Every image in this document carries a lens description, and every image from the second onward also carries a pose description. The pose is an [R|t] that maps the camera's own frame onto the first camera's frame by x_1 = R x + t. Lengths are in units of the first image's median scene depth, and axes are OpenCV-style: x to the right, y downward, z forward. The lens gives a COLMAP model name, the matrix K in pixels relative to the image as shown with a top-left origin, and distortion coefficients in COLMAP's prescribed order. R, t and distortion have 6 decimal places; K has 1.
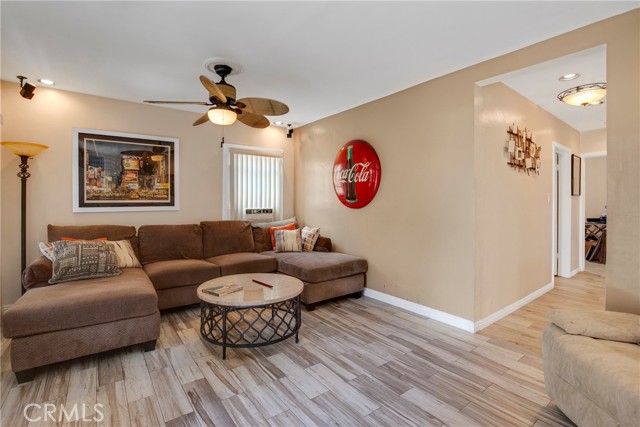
lens RADIAL K [[316.0, 0, 321.4], [0, 316.0, 200.4], [0, 0, 1]] dist [-0.011589, -0.000173]
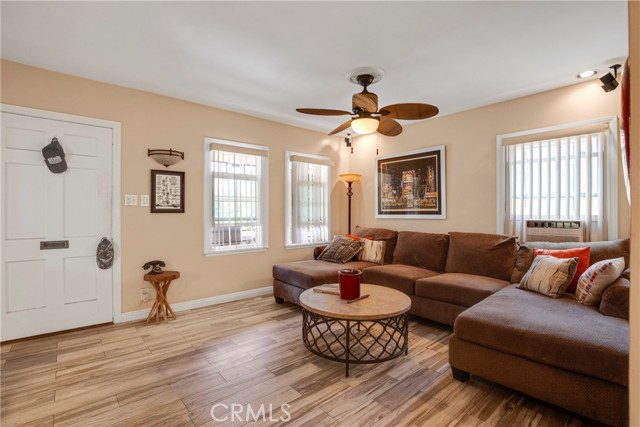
lens RADIAL K [[298.1, 0, 307.9], [0, 298.1, 211.9], [0, 0, 1]] dist [-0.000477, -0.000130]
pose [[0.050090, -0.001950, -0.998743, 0.478169], [-0.001292, 0.999997, -0.002018, 0.013097], [0.998744, 0.001392, 0.050087, 0.581608]]
